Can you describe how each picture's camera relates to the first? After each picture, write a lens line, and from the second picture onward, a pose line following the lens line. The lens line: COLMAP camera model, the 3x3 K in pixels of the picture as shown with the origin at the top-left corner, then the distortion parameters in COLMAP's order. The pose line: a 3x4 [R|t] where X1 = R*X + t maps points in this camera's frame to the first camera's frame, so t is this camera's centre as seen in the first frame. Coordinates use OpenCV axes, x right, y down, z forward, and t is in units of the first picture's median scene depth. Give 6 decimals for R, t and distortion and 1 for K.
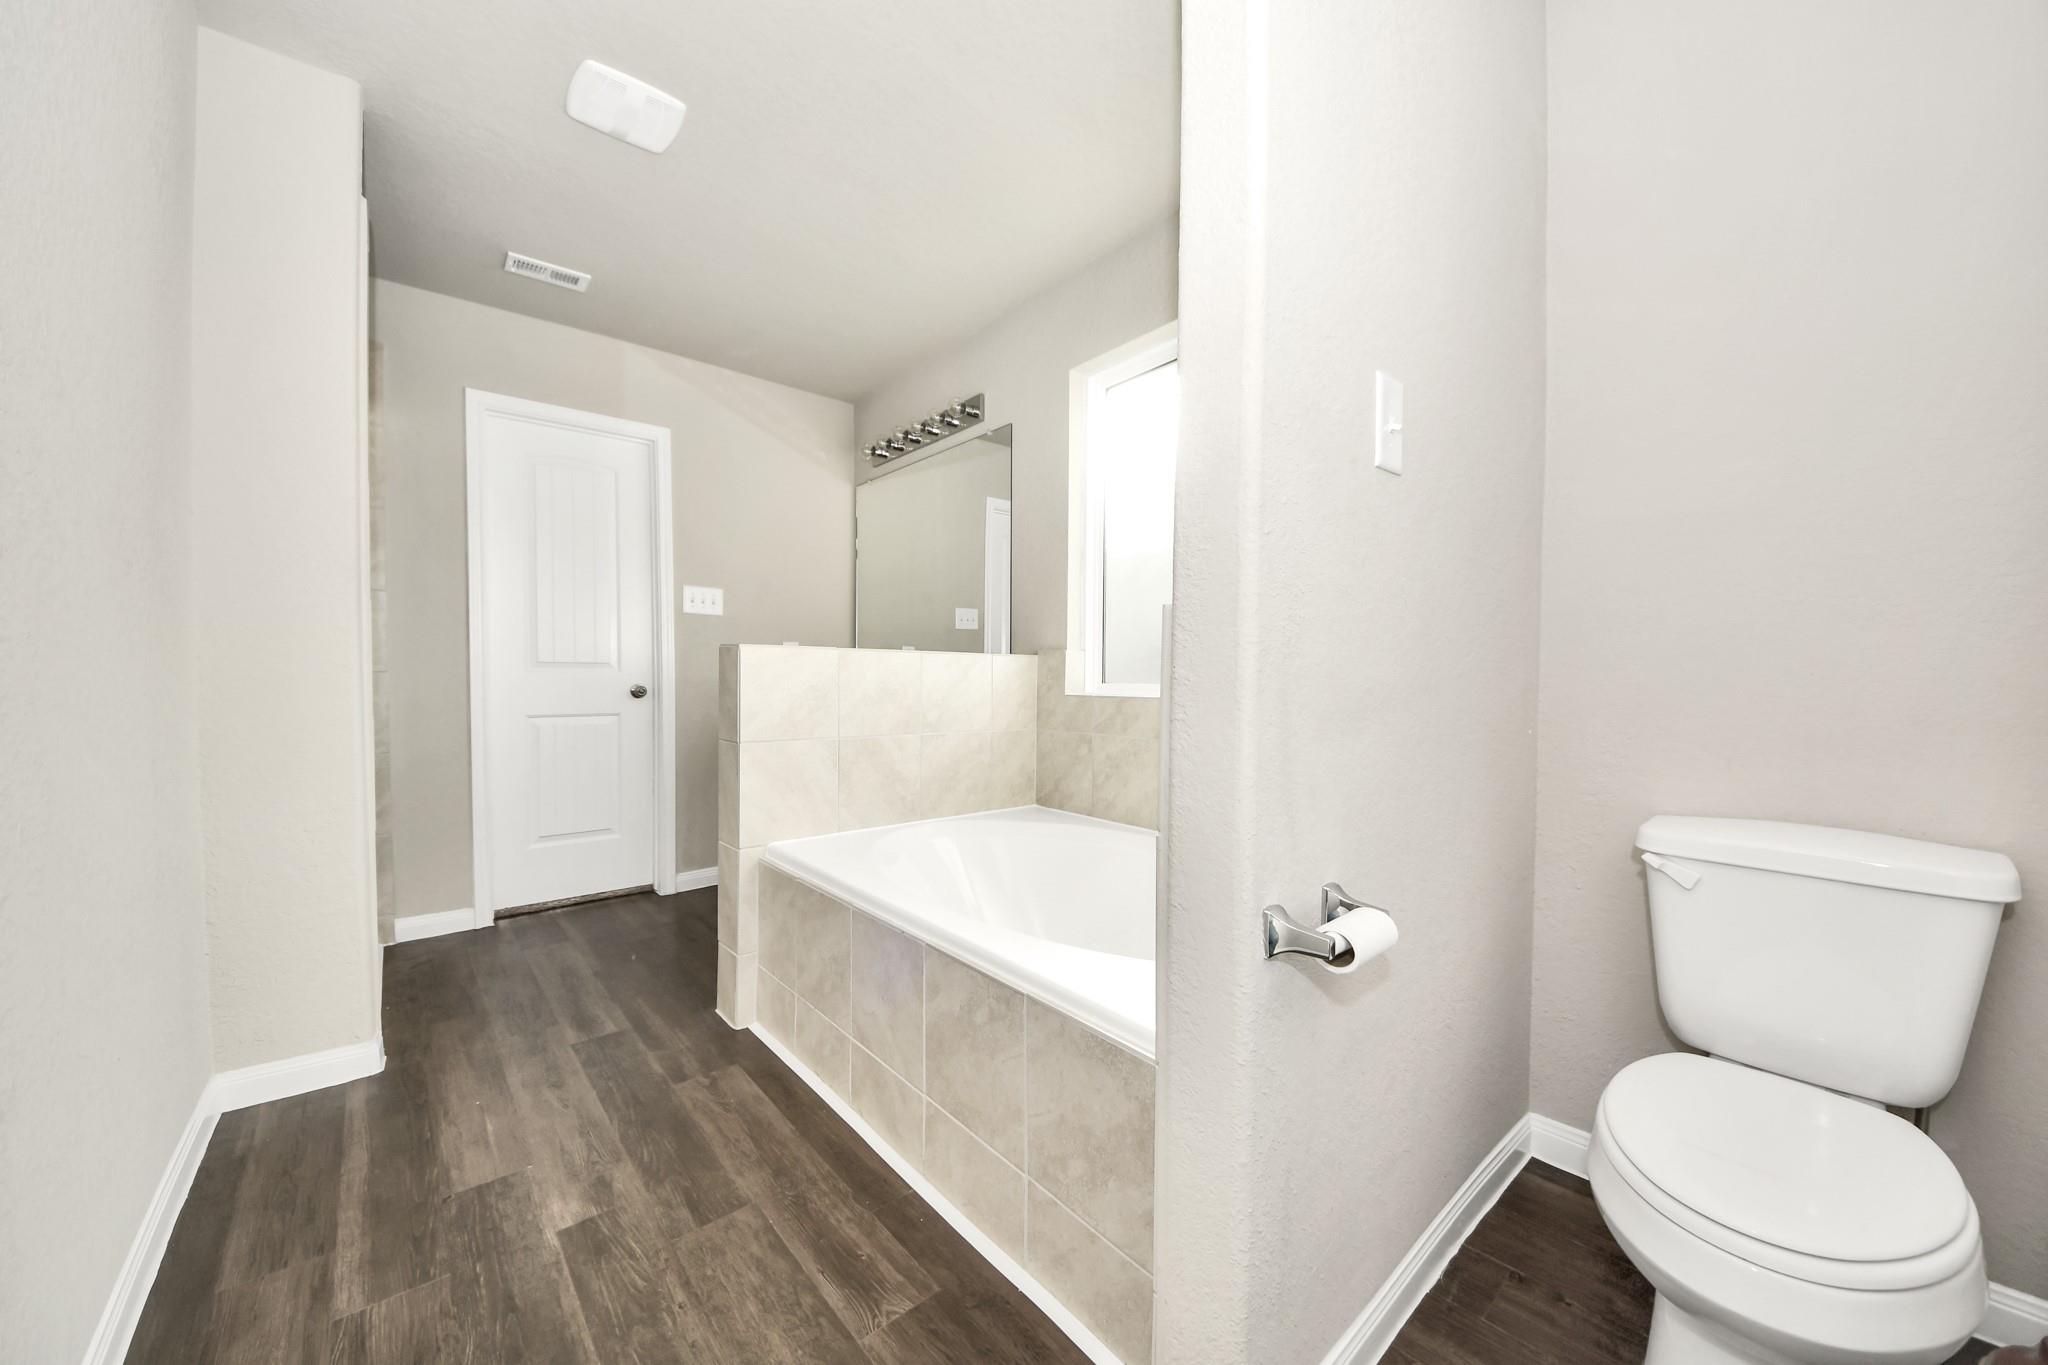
lens RADIAL K [[740.0, 0, 1016.0], [0, 740.0, 684.3], [0, 0, 1]] dist [0.014320, -0.006930]
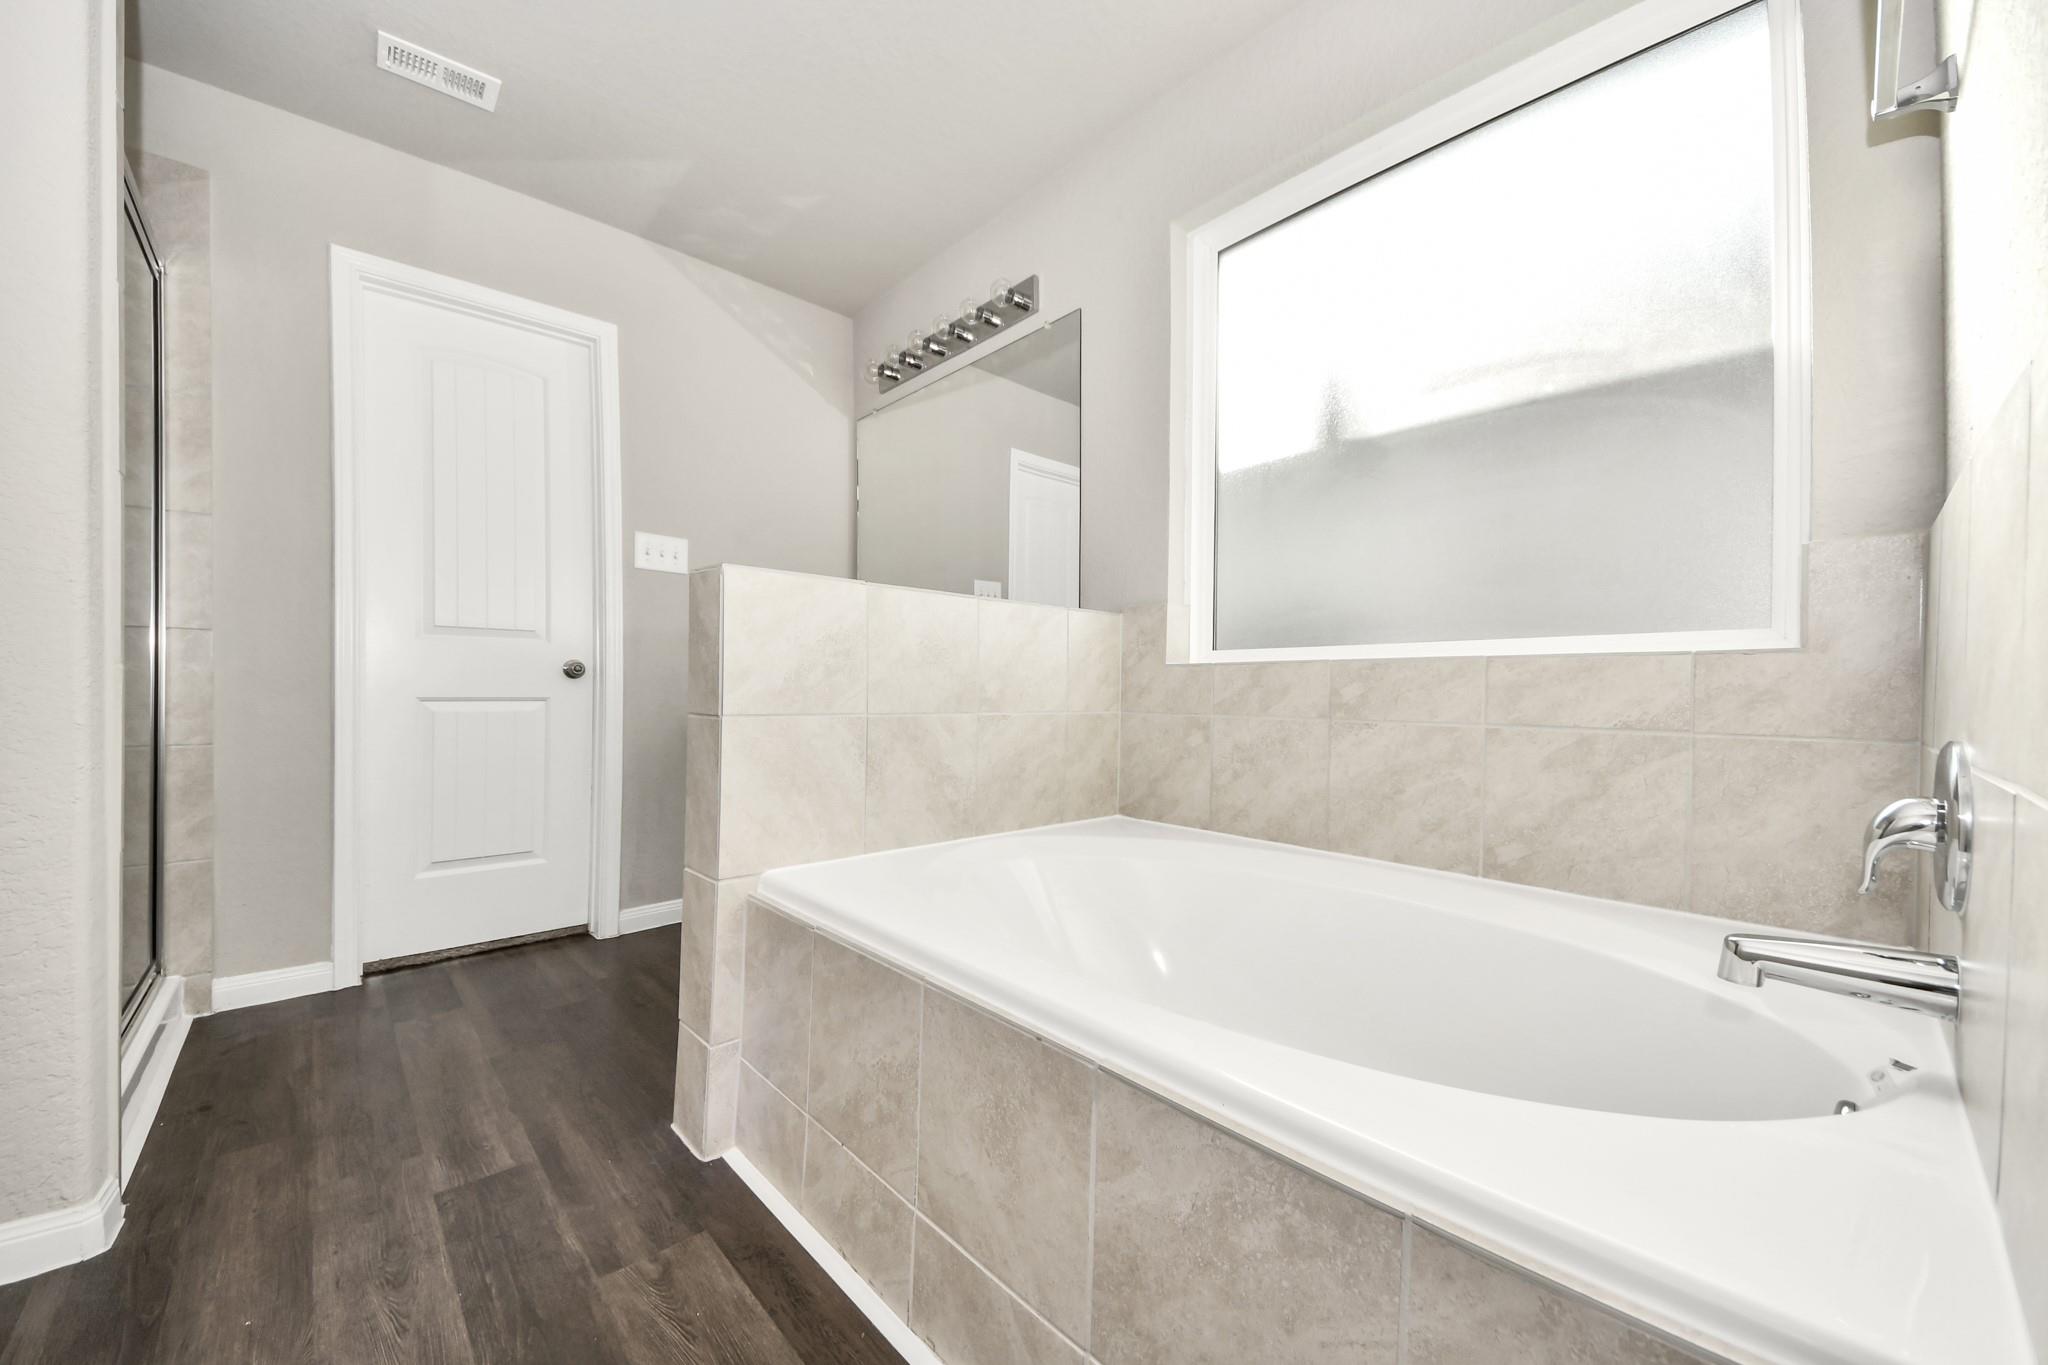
lens RADIAL K [[740.0, 0, 1019.4], [0, 740.0, 709.9], [0, 0, 1]] dist [0.014320, -0.006930]
pose [[0.998761, 0.006083, 0.049392, -0.111479], [-0.006123, 0.999981, 0.000650, 0.058362], [-0.049387, -0.000952, 0.998779, 0.272733]]
